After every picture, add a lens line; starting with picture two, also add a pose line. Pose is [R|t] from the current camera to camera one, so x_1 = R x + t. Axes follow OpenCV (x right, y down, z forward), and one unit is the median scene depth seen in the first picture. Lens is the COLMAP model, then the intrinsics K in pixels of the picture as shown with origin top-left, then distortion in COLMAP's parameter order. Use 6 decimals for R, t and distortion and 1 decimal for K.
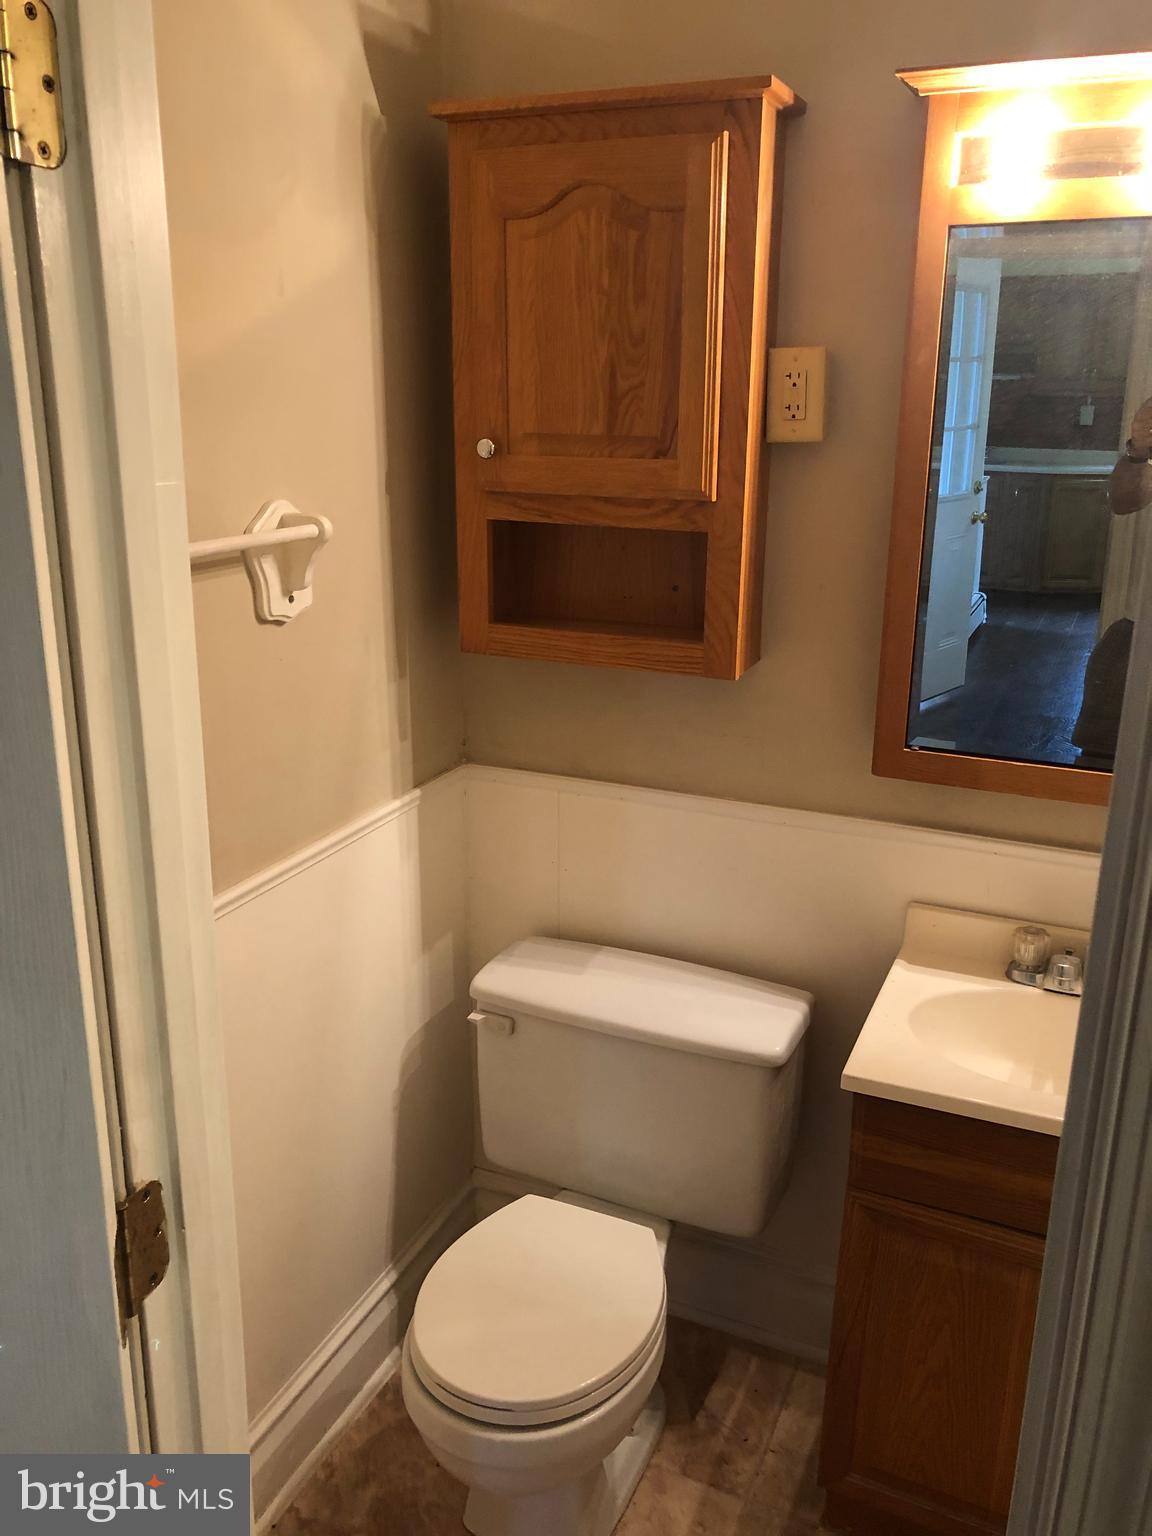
lens RADIAL K [[1274.4, 0, 579.5], [0, 1274.4, 766.9], [0, 0, 1]] dist [-0.000005, 0.000474]
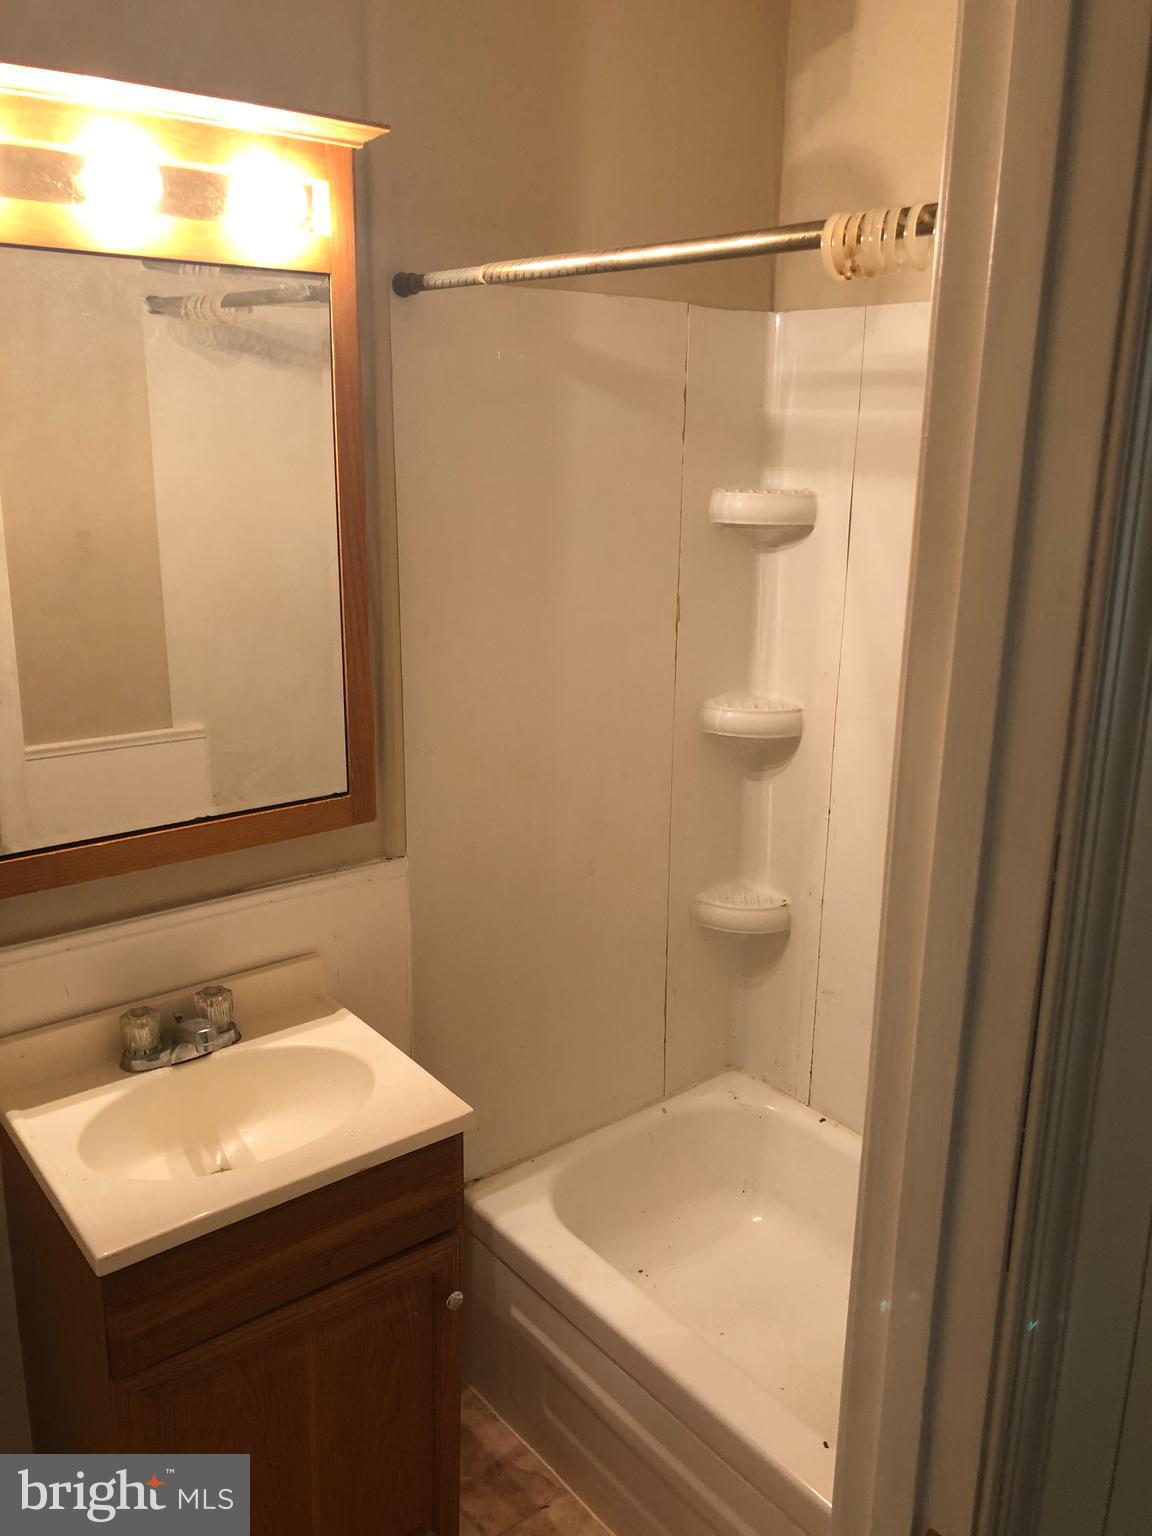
lens RADIAL K [[1274.4, 0, 579.8], [0, 1274.4, 764.3], [0, 0, 1]] dist [-0.000005, 0.000474]
pose [[0.458195, -0.234508, 0.857358, -0.249711], [0.245305, 0.960470, 0.131614, -0.087912], [-0.854332, 0.150010, 0.497609, 0.241024]]
